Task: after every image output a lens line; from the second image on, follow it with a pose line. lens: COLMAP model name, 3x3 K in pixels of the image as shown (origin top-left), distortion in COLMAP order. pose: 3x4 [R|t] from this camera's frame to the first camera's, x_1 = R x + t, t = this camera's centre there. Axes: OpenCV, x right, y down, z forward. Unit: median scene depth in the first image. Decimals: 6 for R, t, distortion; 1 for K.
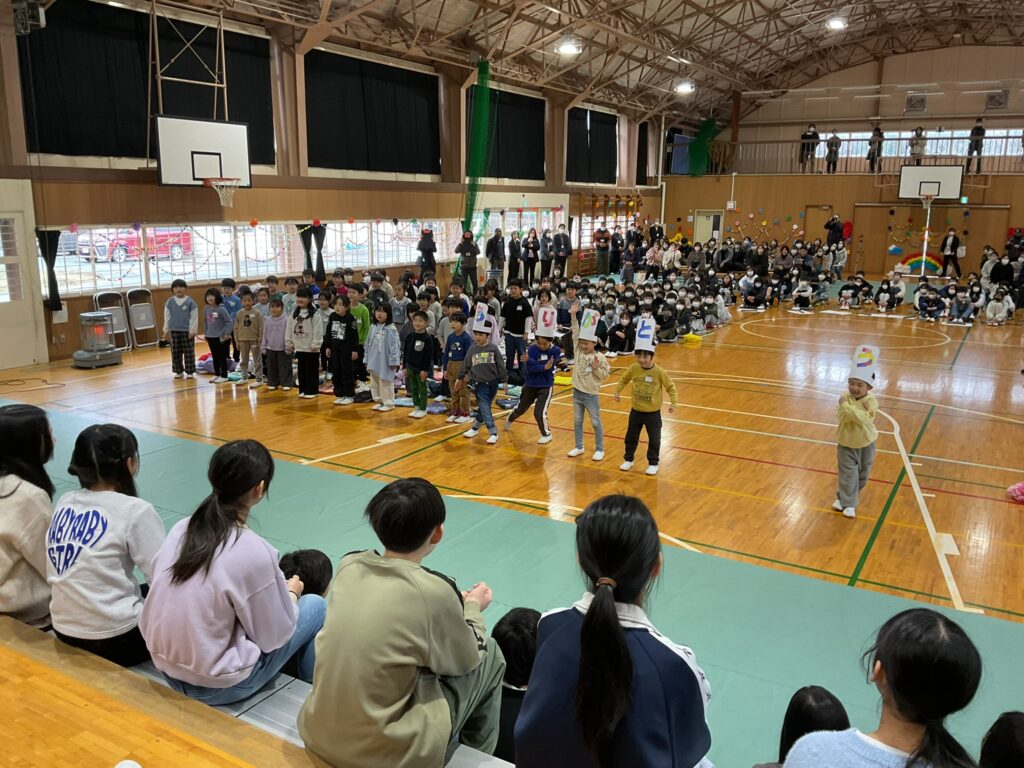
lens RADIAL K [[845.5, 0, 512.0], [0, 845.5, 384.0], [0, 0, 1]] dist [0.117679, -0.238743]
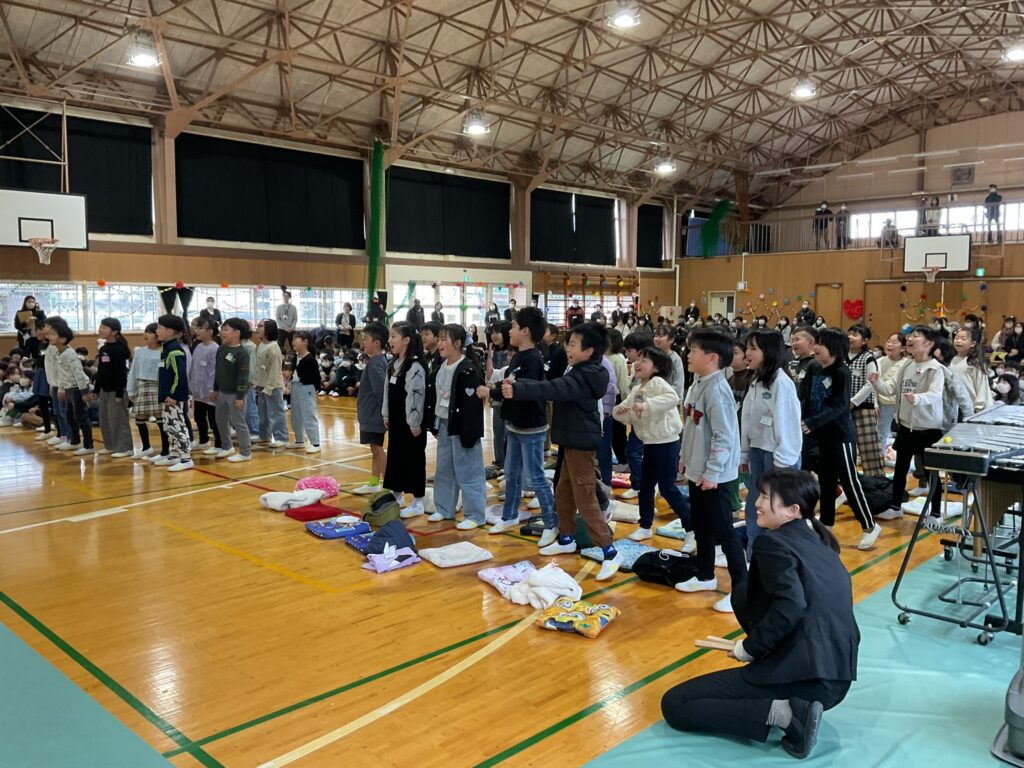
lens RADIAL K [[845.5, 0, 512.0], [0, 845.5, 384.0], [0, 0, 1]] dist [0.117679, -0.238743]
pose [[0.970705, 0.012897, -0.239927, 0.262231], [-0.043160, 0.991675, -0.121313, 0.029740], [0.236365, 0.128115, 0.963181, 0.036044]]
